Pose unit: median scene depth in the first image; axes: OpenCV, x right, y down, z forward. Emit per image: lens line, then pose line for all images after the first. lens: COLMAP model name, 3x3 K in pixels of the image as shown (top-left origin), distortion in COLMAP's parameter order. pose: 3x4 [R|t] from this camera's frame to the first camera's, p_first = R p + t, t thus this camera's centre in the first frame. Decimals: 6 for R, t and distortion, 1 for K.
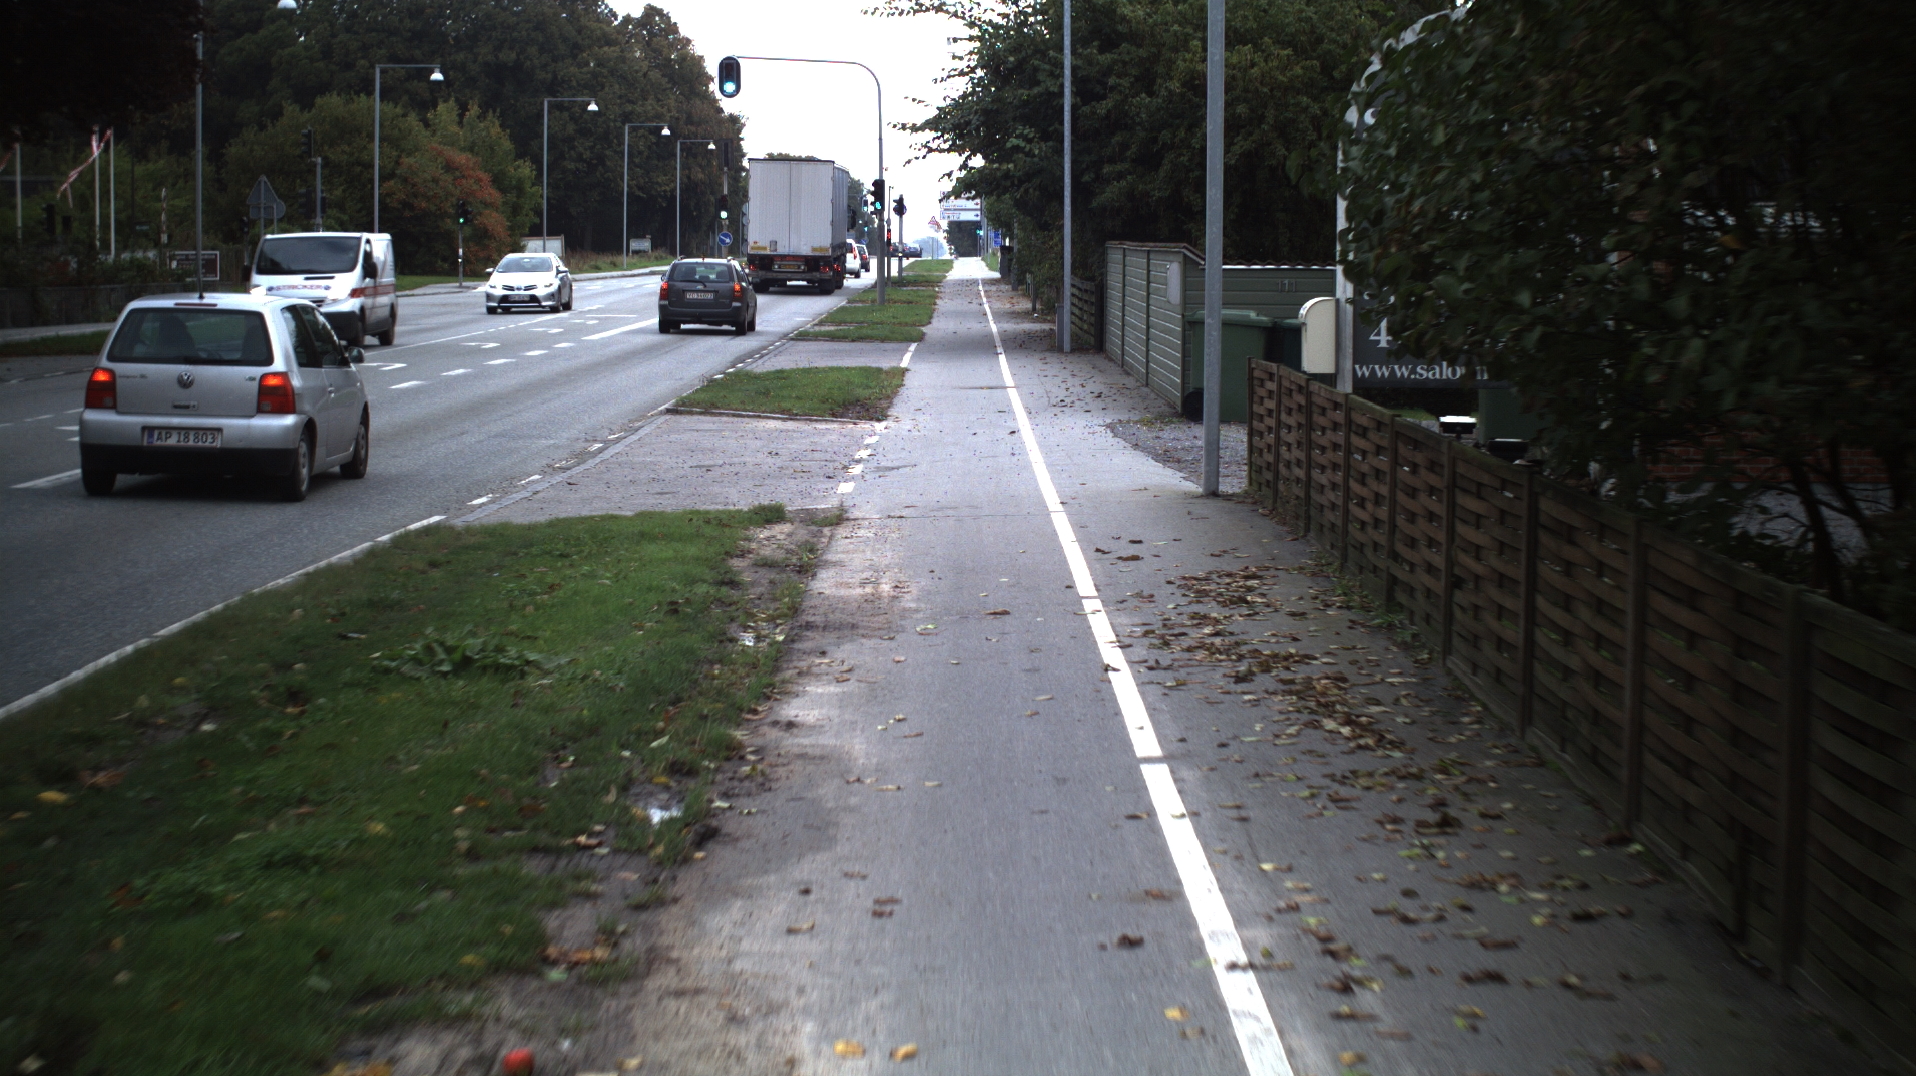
lens RADIAL K [[3977.2, 0, 958.0], [0, 3977.2, 538.0], [0, 0, 1]] dist [-0.375221, 0.293518]
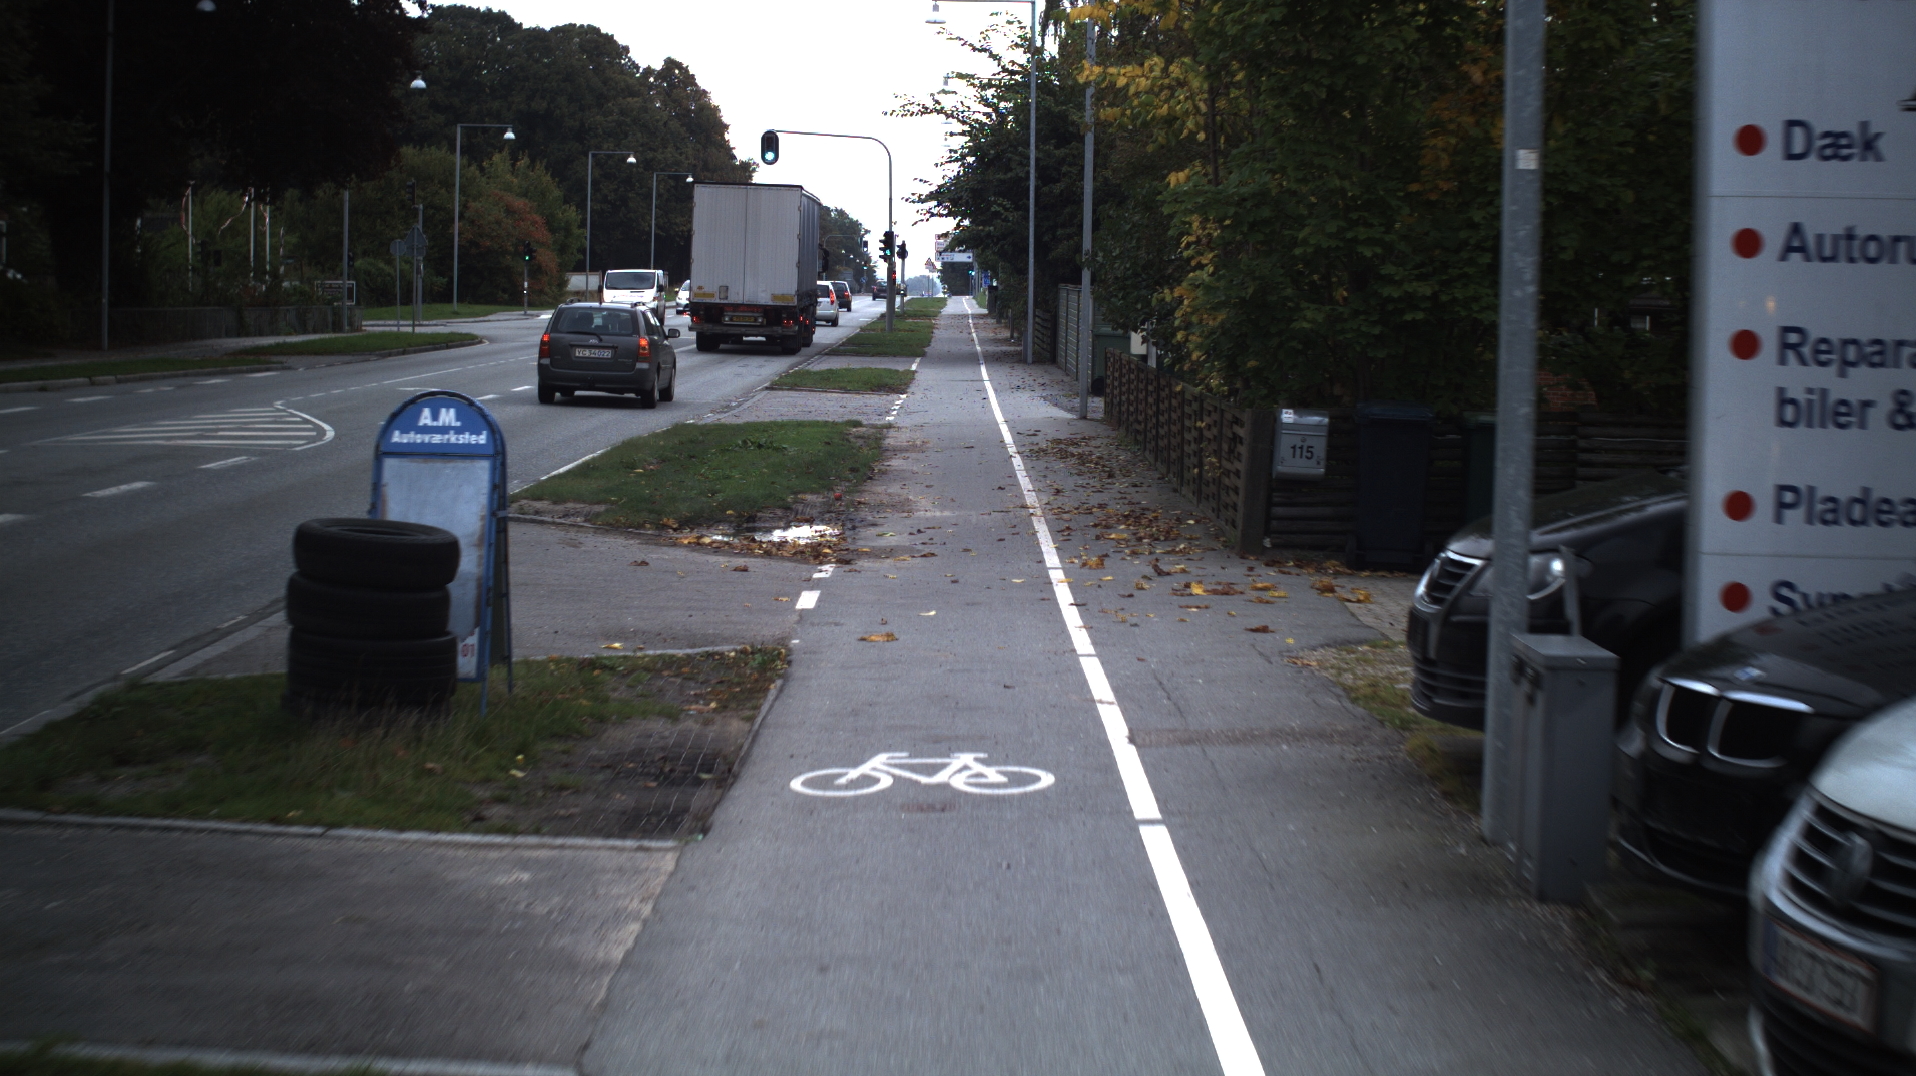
lens RADIAL K [[5359.8, 0, 958.0], [0, 5359.8, 538.0], [0, 0, 1]] dist [-0.619797, -0.551286]
pose [[0.999919, 0.012580, 0.002162, -0.000783], [-0.012520, 0.999584, -0.025997, 0.054763], [-0.002488, 0.025968, 0.999660, -0.753002]]
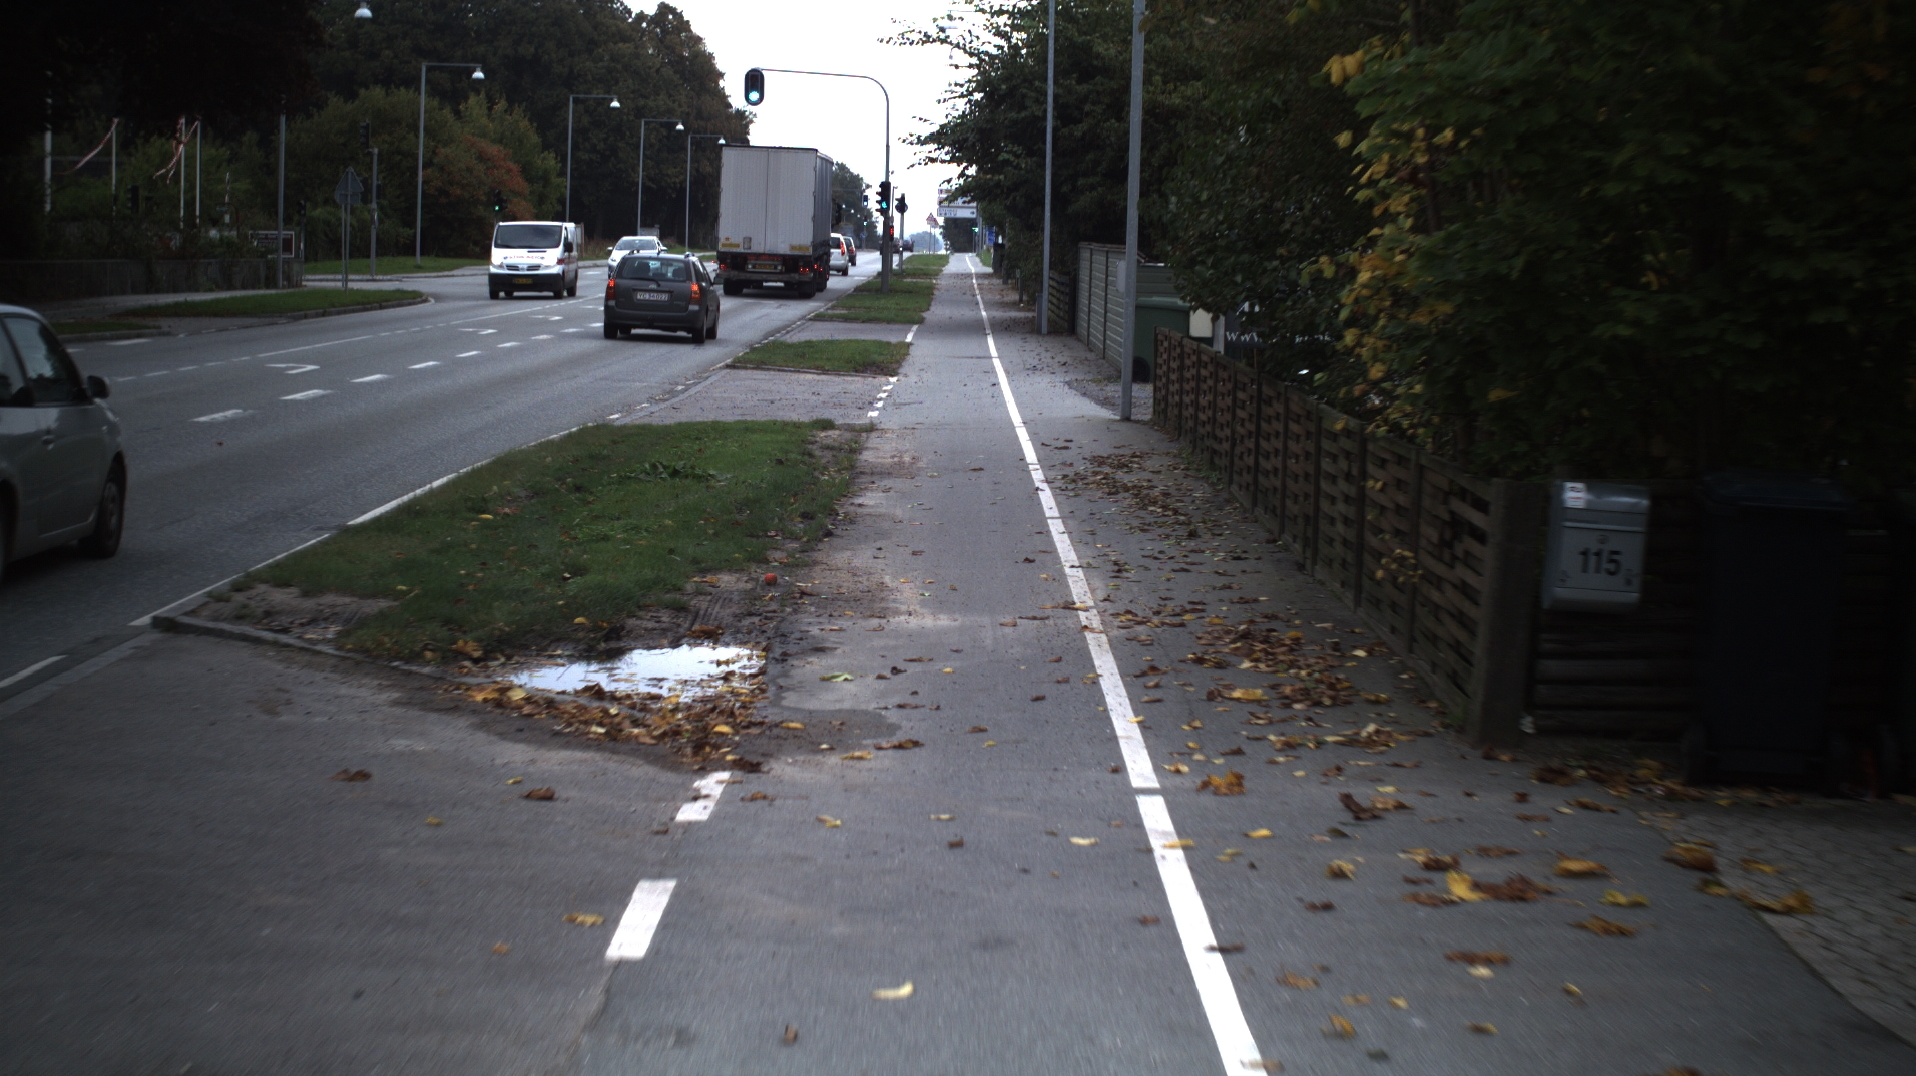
lens RADIAL K [[4568.6, 0, 958.0], [0, 4568.6, 538.0], [0, 0, 1]] dist [-0.469366, 0.023801]
pose [[0.999730, 0.023089, 0.002779, -0.000769], [-0.023066, 0.999700, -0.008198, 0.022746], [-0.002967, 0.008132, 0.999963, -0.320488]]
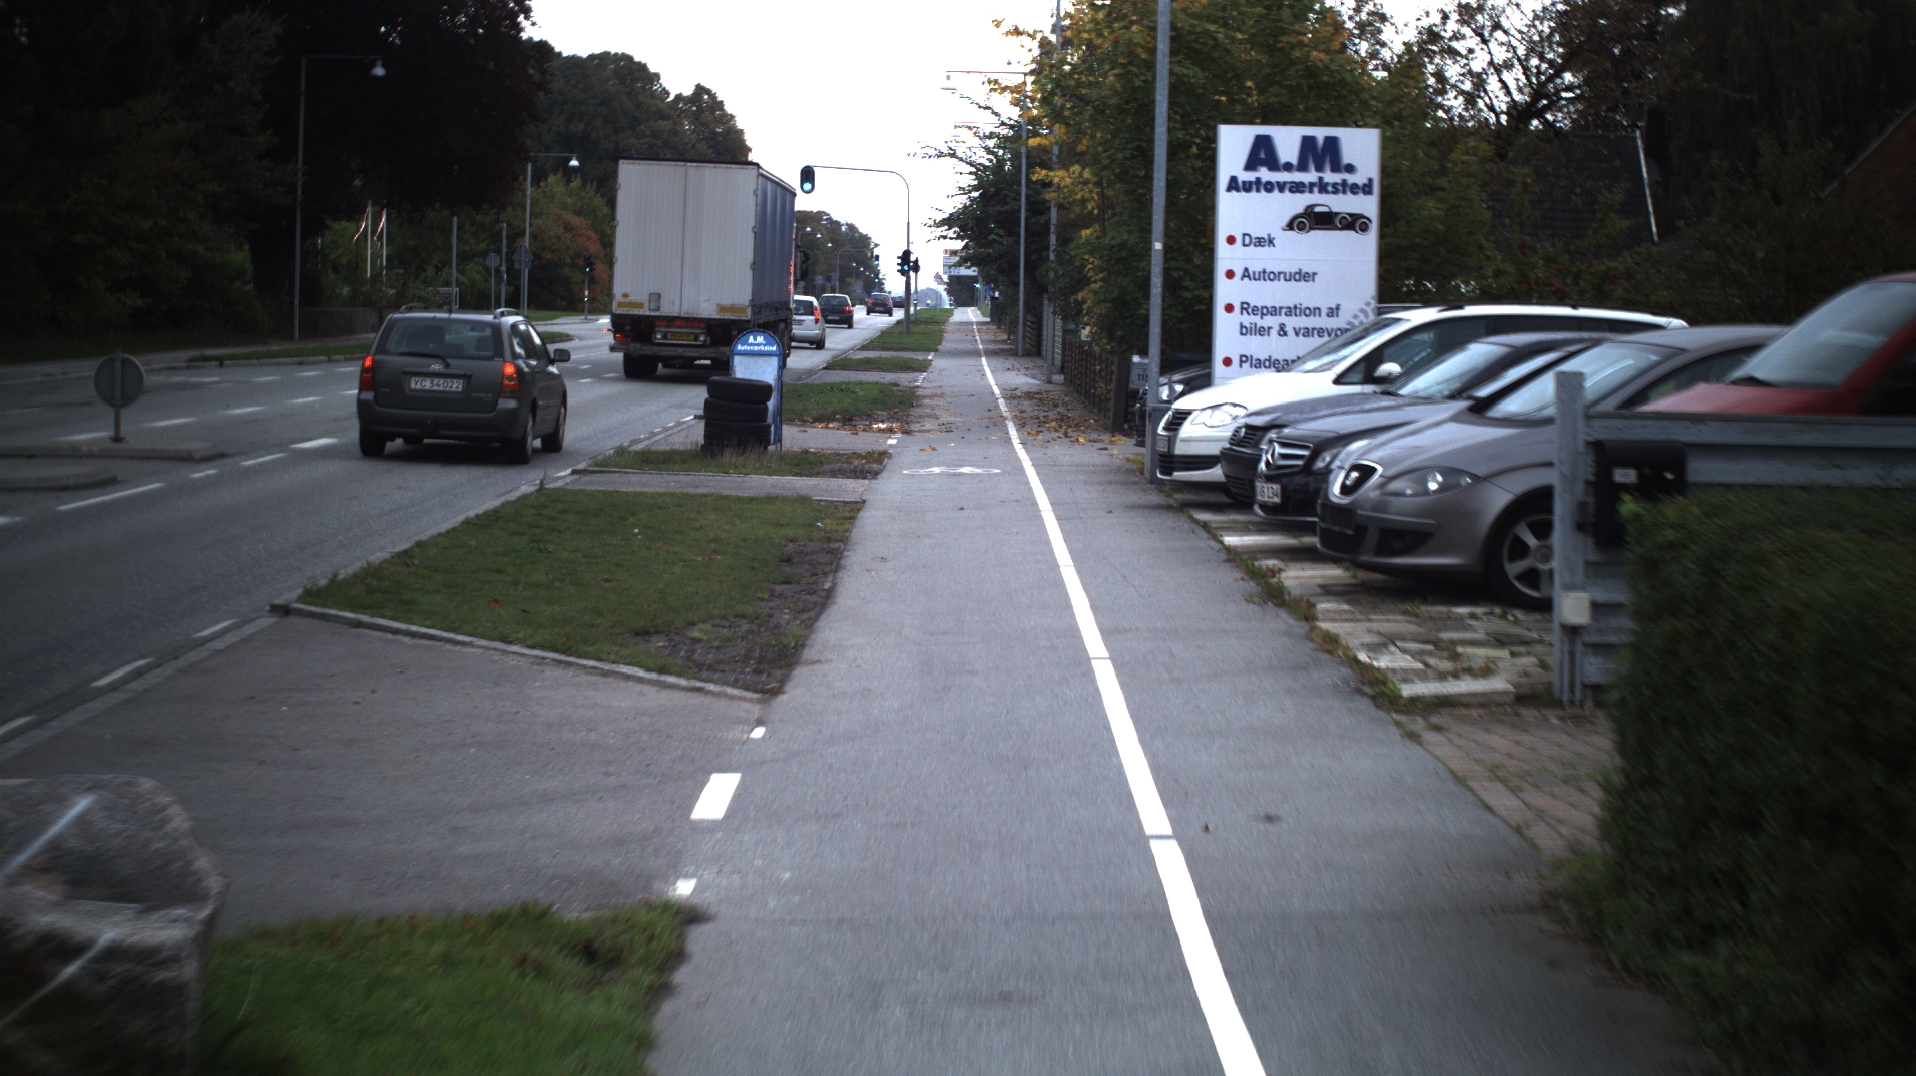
lens RADIAL K [[8193.8, 0, 958.0], [0, 8193.8, 538.0], [0, 0, 1]] dist [-1.210502, 0.578011]
pose [[0.999814, 0.019200, 0.001718, -0.004376], [-0.019104, 0.998808, -0.044922, 0.173164], [-0.002578, 0.044881, 0.998989, -2.303710]]
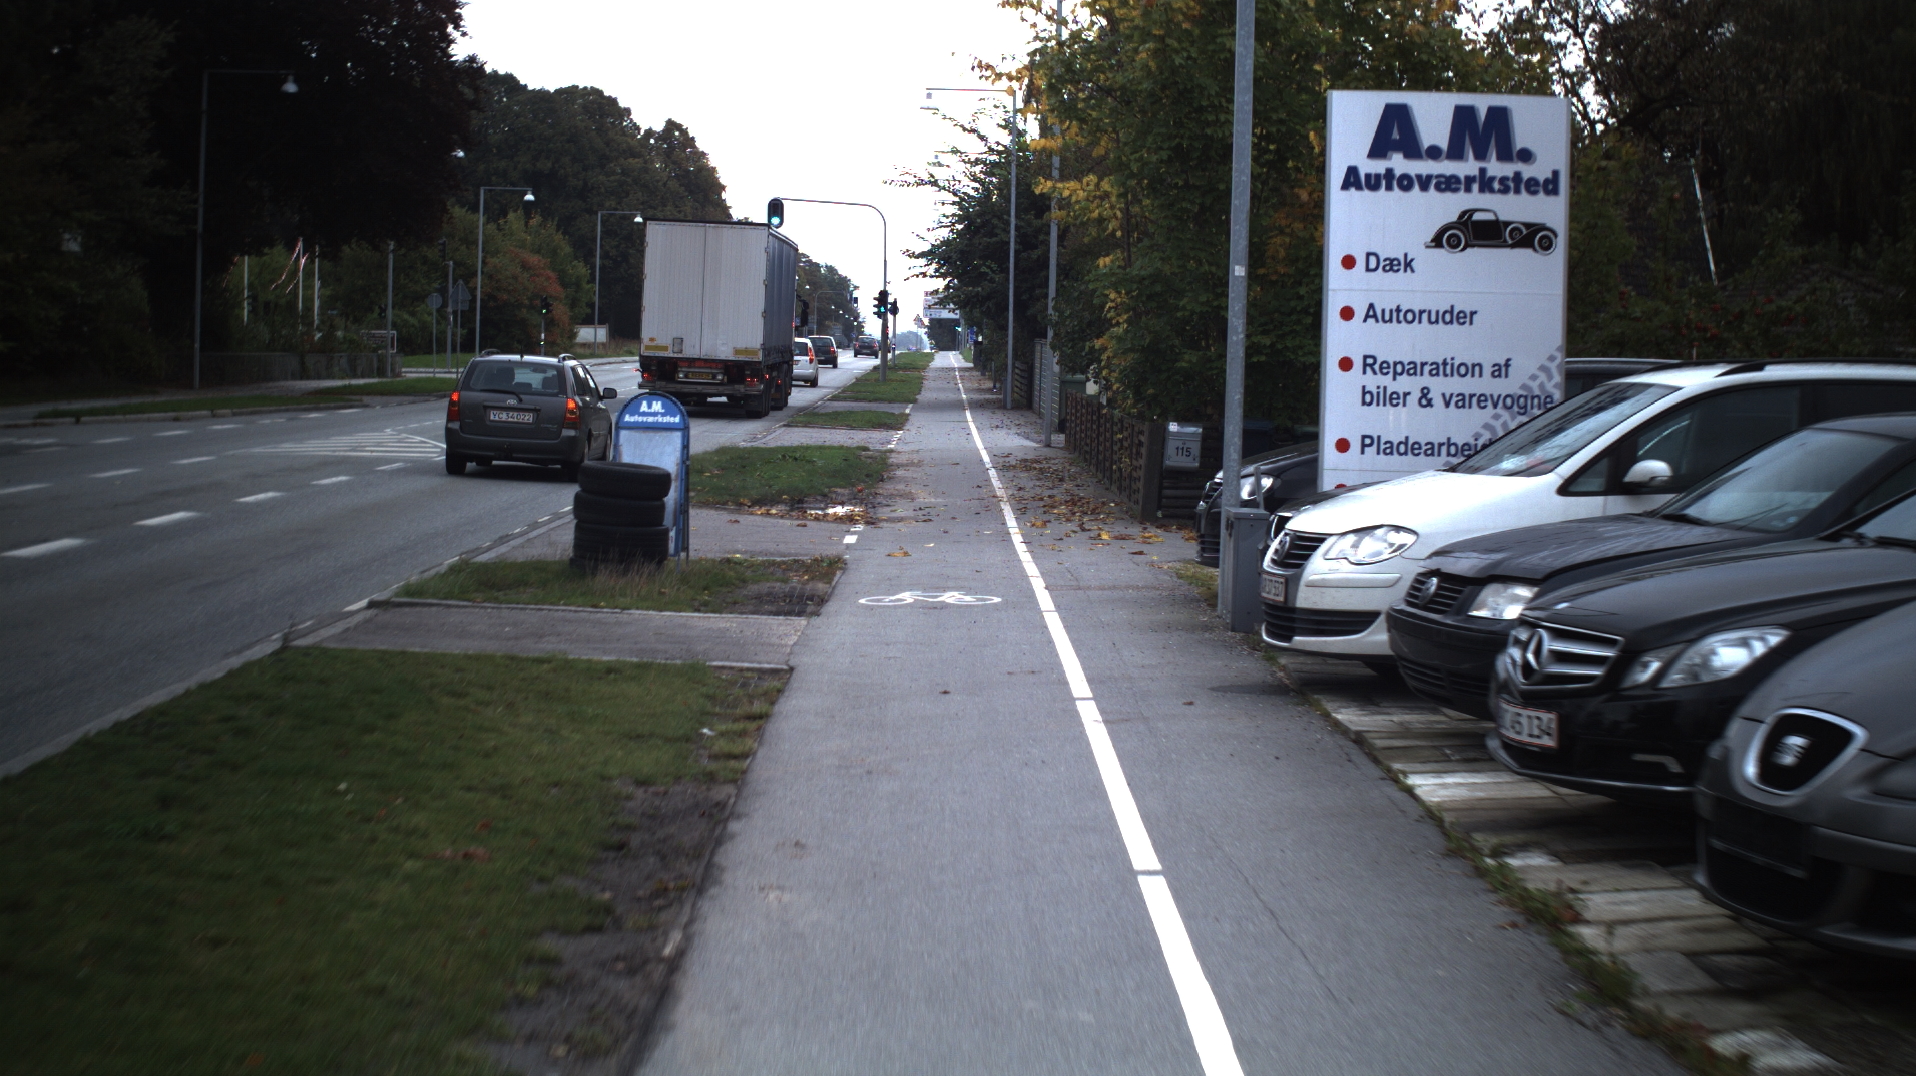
lens RADIAL K [[6487.1, 0, 958.0], [0, 6487.1, 538.0], [0, 0, 1]] dist [-0.826472, 0.059898]
pose [[0.999775, 0.020673, 0.004732, -0.003404], [-0.020448, 0.998843, -0.043527, 0.102133], [-0.005627, 0.043420, 0.999041, -1.370155]]
